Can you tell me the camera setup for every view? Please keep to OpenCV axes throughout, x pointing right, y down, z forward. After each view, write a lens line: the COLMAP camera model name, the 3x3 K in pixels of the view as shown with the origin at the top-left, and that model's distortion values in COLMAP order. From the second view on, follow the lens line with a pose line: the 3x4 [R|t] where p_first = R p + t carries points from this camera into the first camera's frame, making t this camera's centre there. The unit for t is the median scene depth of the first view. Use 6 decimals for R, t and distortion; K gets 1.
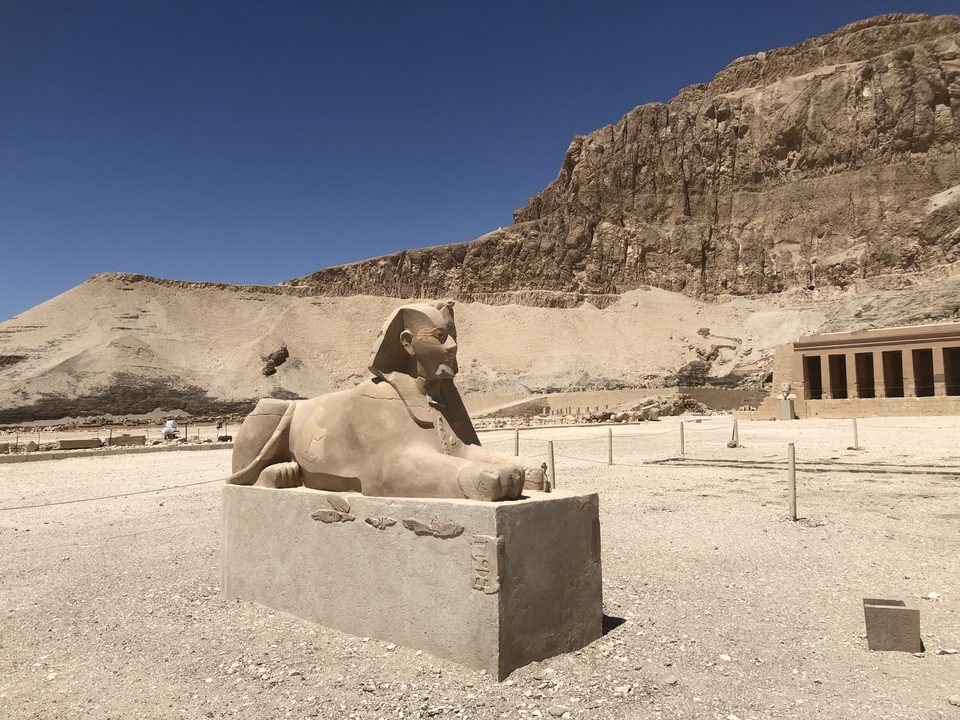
lens RADIAL K [[783.3, 0, 483.6], [0, 783.3, 365.5], [0, 0, 1]] dist [-0.002294, -0.000333]
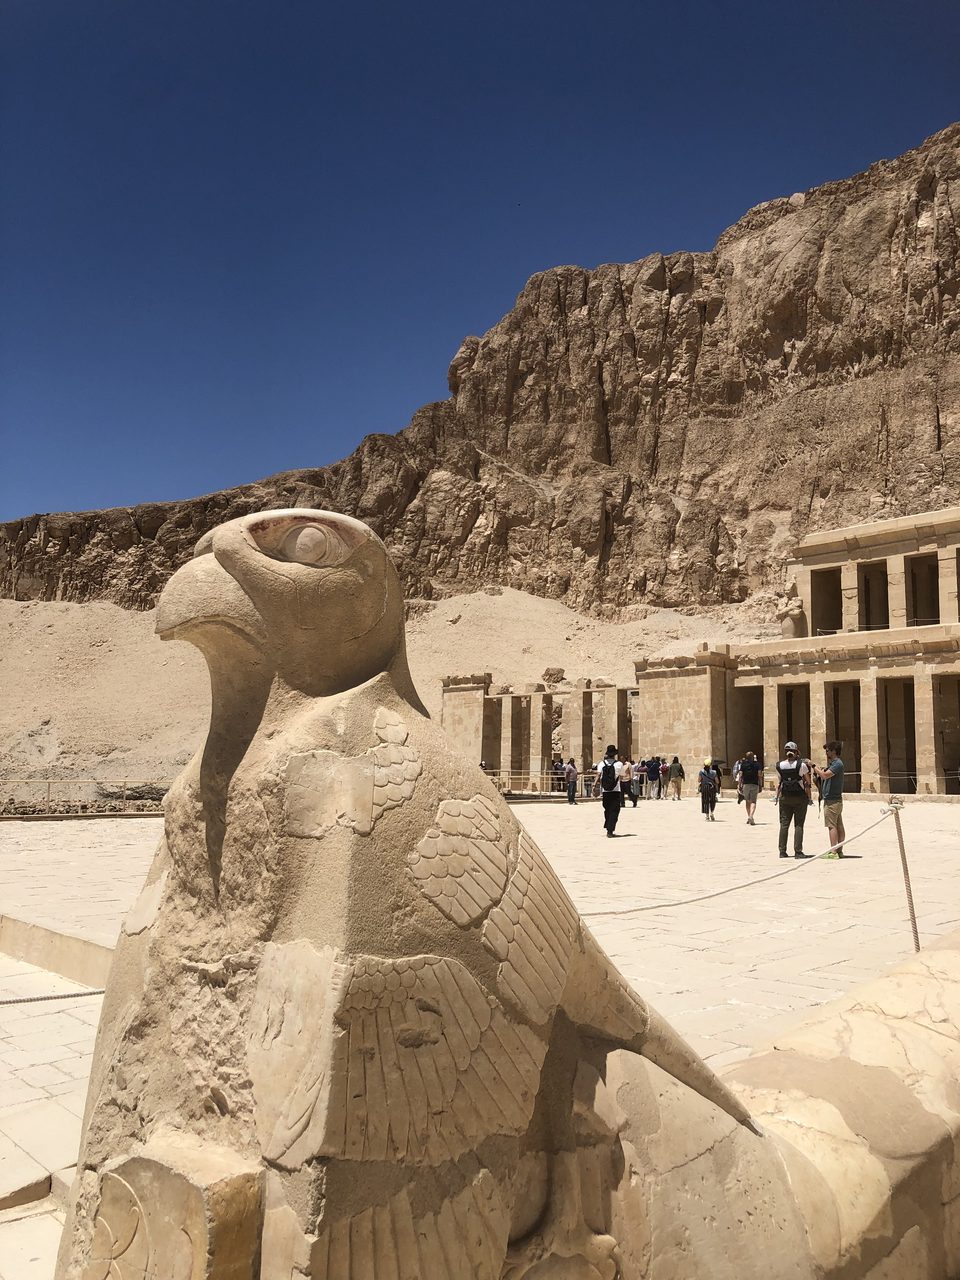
lens RADIAL K [[1044.4, 0, 482.4], [0, 1044.4, 646.3], [0, 0, 1]] dist [-0.002294, -0.000333]
pose [[0.992559, 0.023131, -0.119549, 0.284888], [-0.030514, 0.997714, -0.060301, -0.017826], [0.117881, 0.063500, 0.990995, 0.297066]]
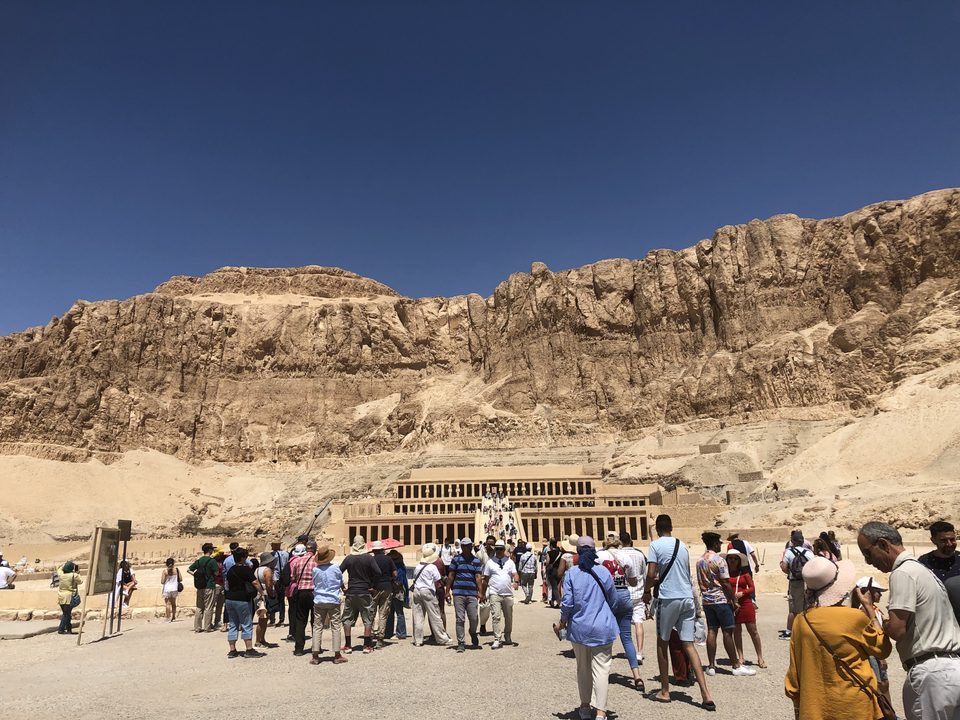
lens RADIAL K [[790.3, 0, 486.7], [0, 790.3, 345.7], [0, 0, 1]] dist [0.006627, 0.016860]
pose [[0.738951, 0.175369, 0.650537, -0.217901], [-0.038796, 0.975005, -0.218769, -0.009203], [-0.672642, 0.136421, 0.727284, -0.244951]]
